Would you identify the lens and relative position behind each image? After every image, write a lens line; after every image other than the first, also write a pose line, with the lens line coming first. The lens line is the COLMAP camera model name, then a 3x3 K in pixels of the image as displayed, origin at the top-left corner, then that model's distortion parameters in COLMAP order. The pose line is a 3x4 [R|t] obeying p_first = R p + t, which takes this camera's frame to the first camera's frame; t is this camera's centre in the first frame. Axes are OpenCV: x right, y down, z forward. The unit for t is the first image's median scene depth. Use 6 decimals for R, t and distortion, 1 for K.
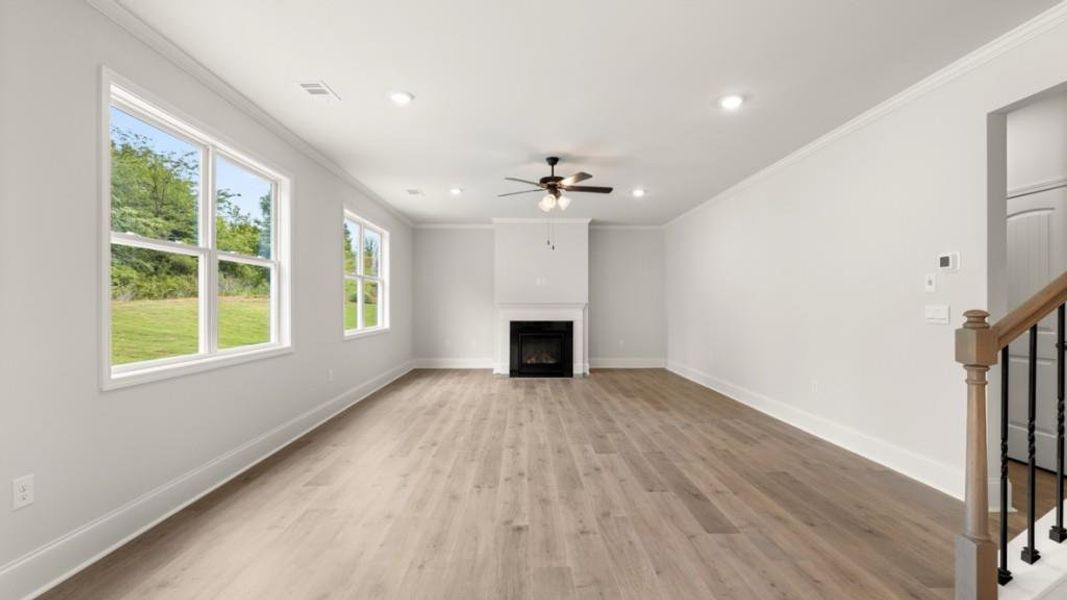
lens RADIAL K [[462.4, 0, 530.4], [0, 462.4, 310.2], [0, 0, 1]] dist [0.000004, -0.000299]
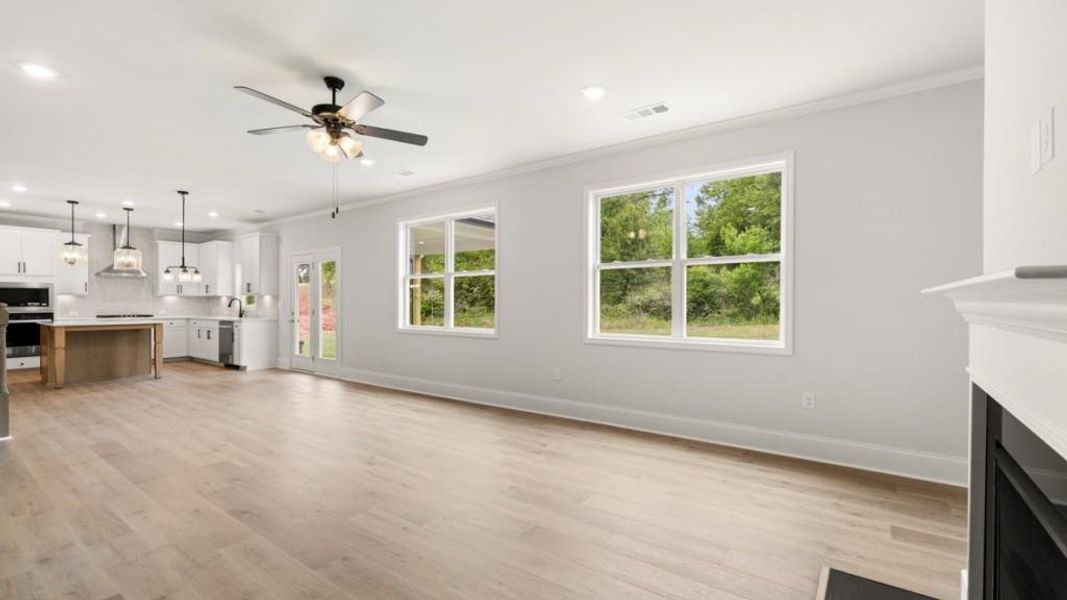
lens RADIAL K [[462.4, 0, 530.4], [0, 462.4, 310.2], [0, 0, 1]] dist [0.000004, -0.000299]
pose [[-0.611432, 0.009907, -0.791235, 0.493335], [-0.009764, 0.999751, 0.020063, -0.019244], [0.791236, 0.019993, -0.611183, 2.007519]]
